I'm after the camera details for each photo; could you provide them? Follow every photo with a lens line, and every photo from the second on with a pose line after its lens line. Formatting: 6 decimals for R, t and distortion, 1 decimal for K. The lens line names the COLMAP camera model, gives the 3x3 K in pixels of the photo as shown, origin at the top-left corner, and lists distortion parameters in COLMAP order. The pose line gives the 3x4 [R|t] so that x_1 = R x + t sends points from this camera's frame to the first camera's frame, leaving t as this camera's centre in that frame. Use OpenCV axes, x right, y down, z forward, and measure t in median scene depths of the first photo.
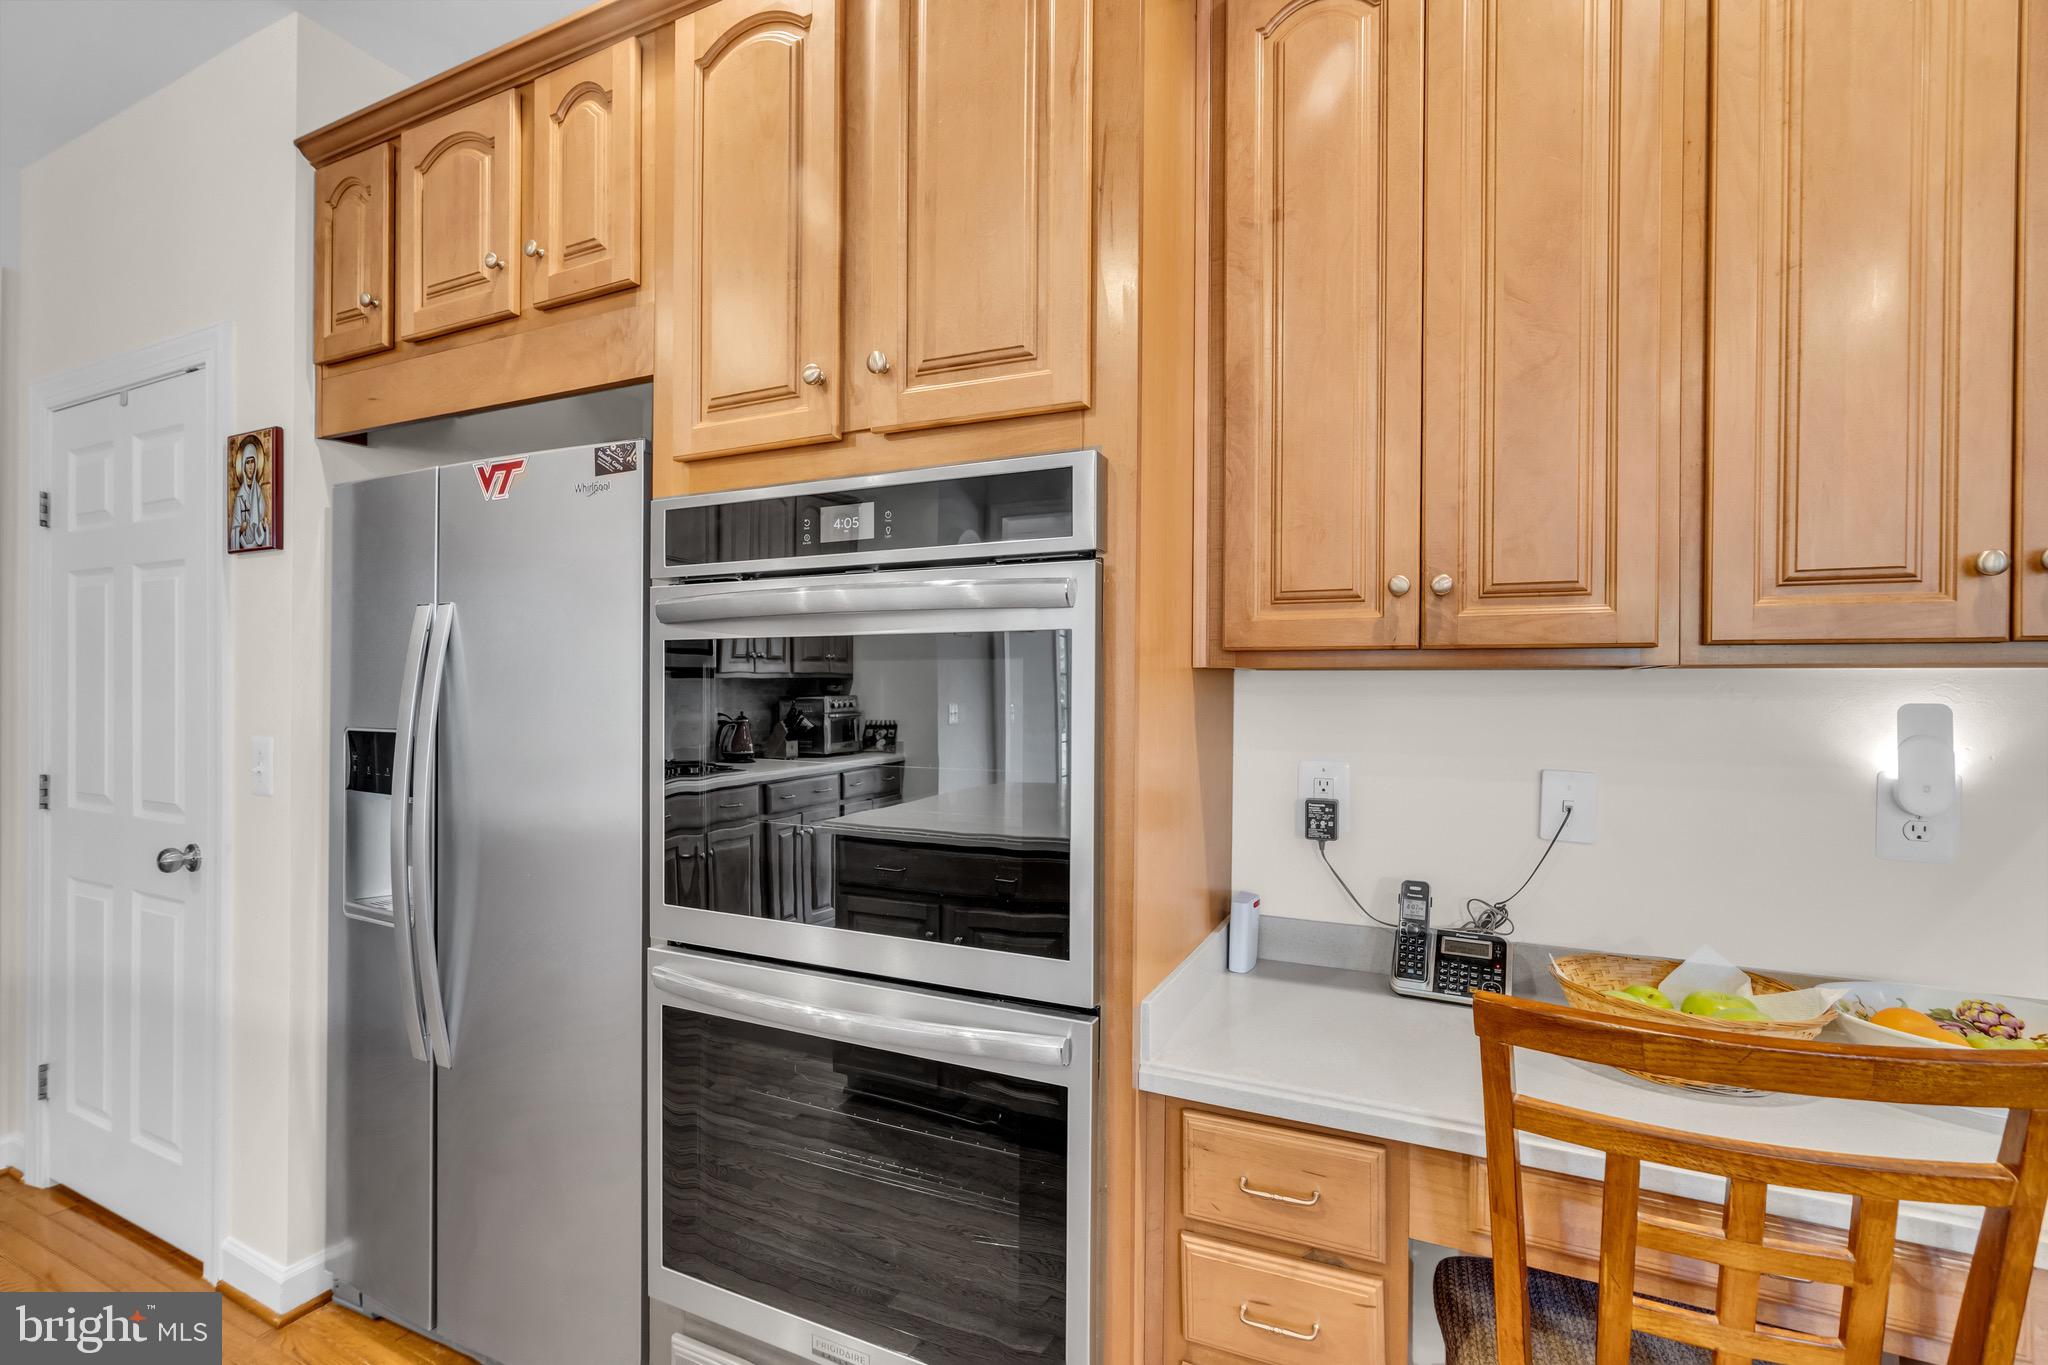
lens RADIAL K [[925.1, 0, 1018.7], [0, 925.1, 691.1], [0, 0, 1]] dist [-0.011979, 0.004698]
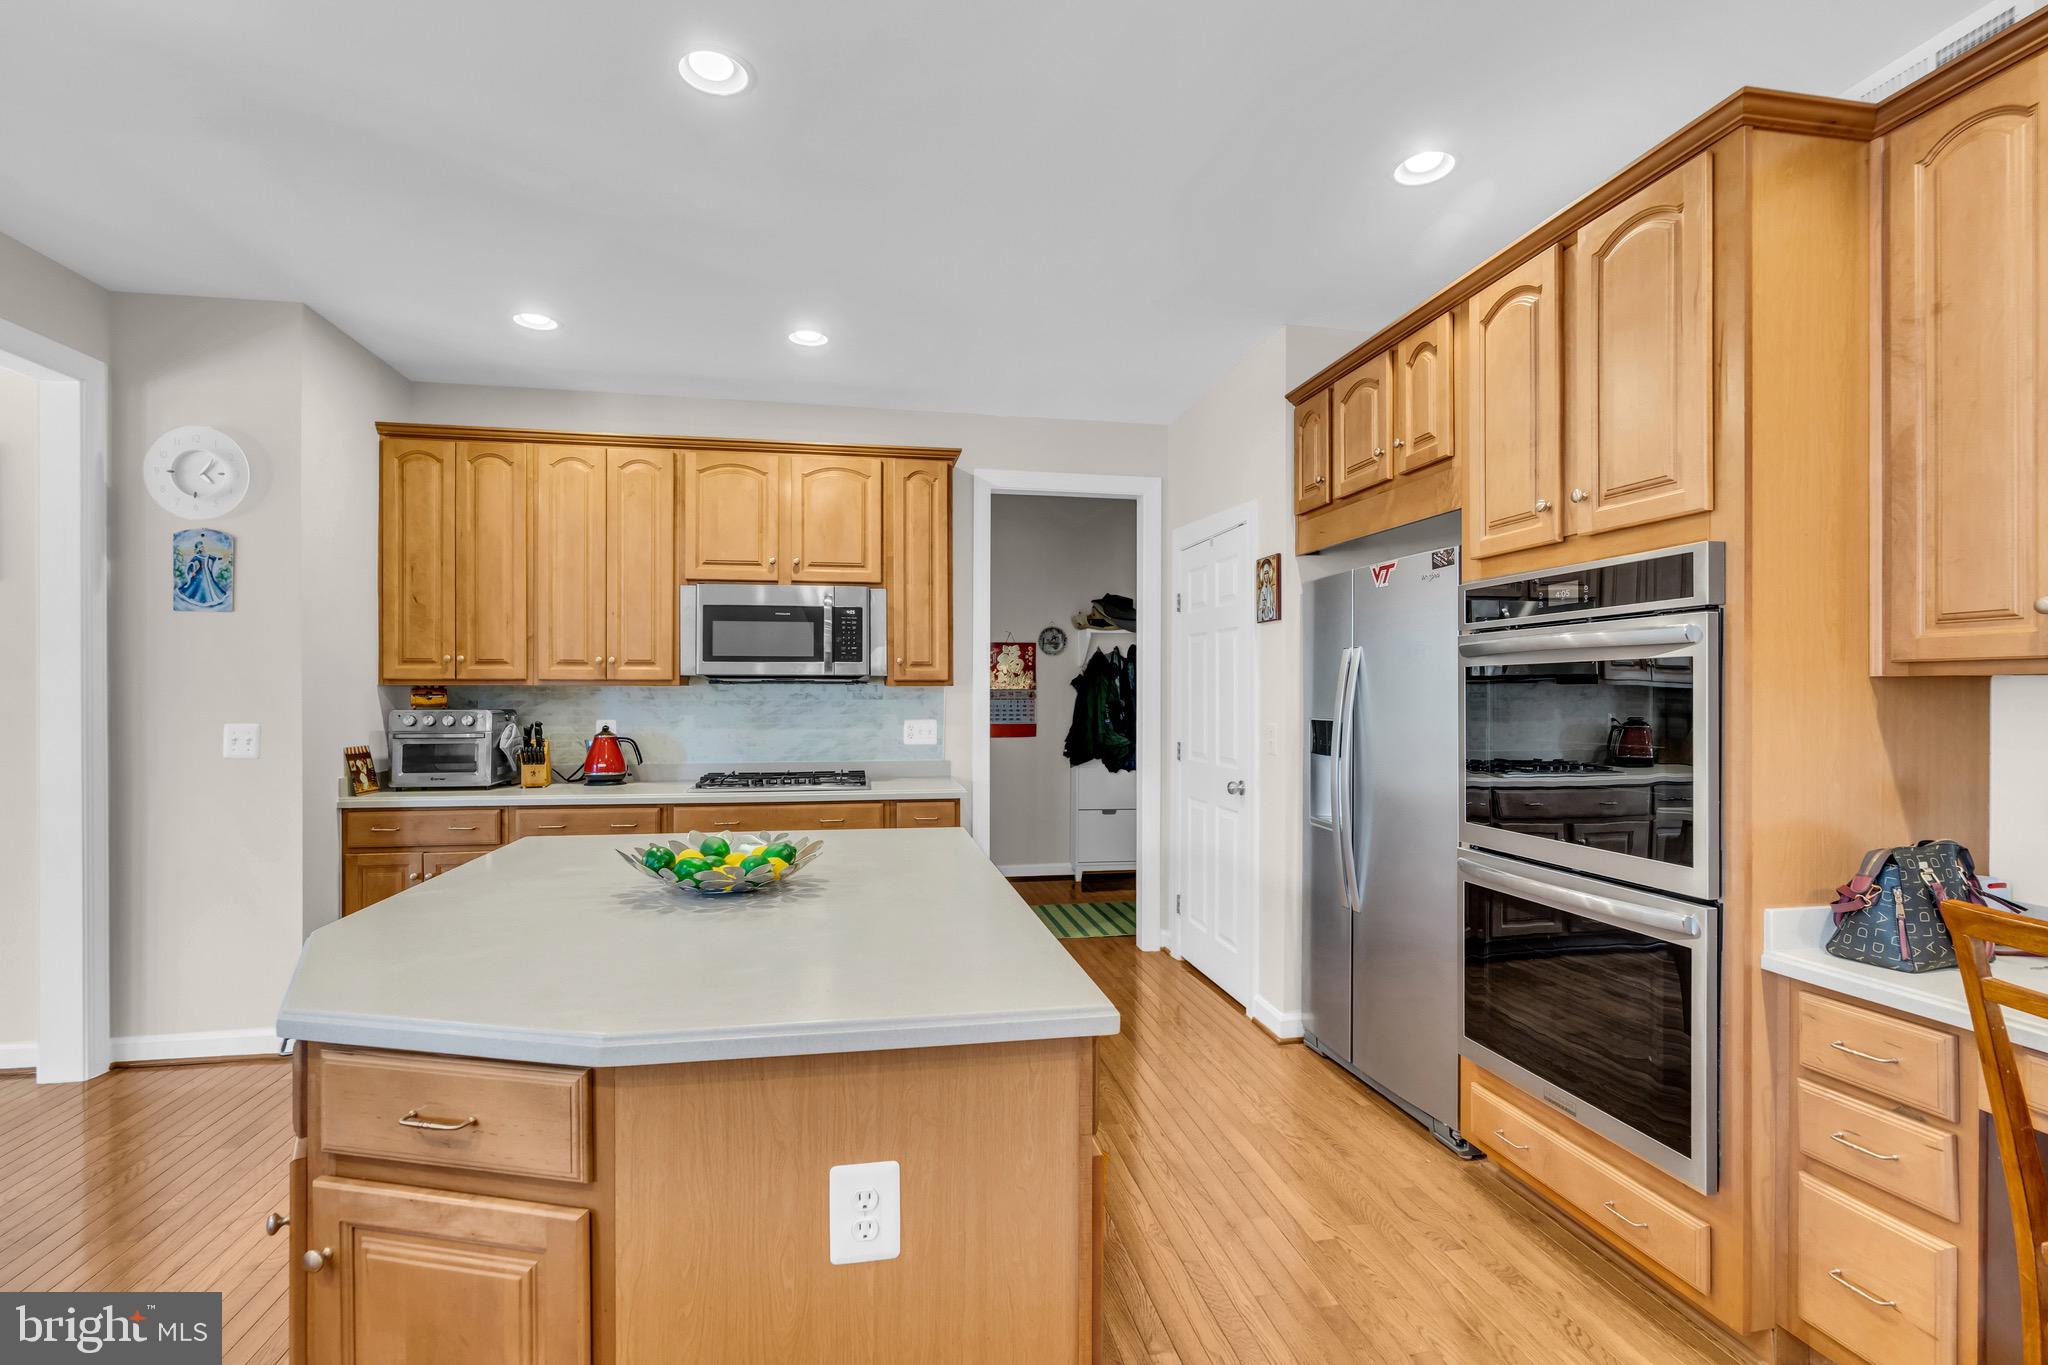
lens RADIAL K [[925.1, 0, 1018.7], [0, 925.1, 691.1], [0, 0, 1]] dist [-0.011979, 0.004698]
pose [[0.582585, -0.007939, -0.812731, 0.467270], [0.000707, 0.999957, -0.009262, 0.004658], [0.812770, 0.004822, 0.582565, -0.594744]]
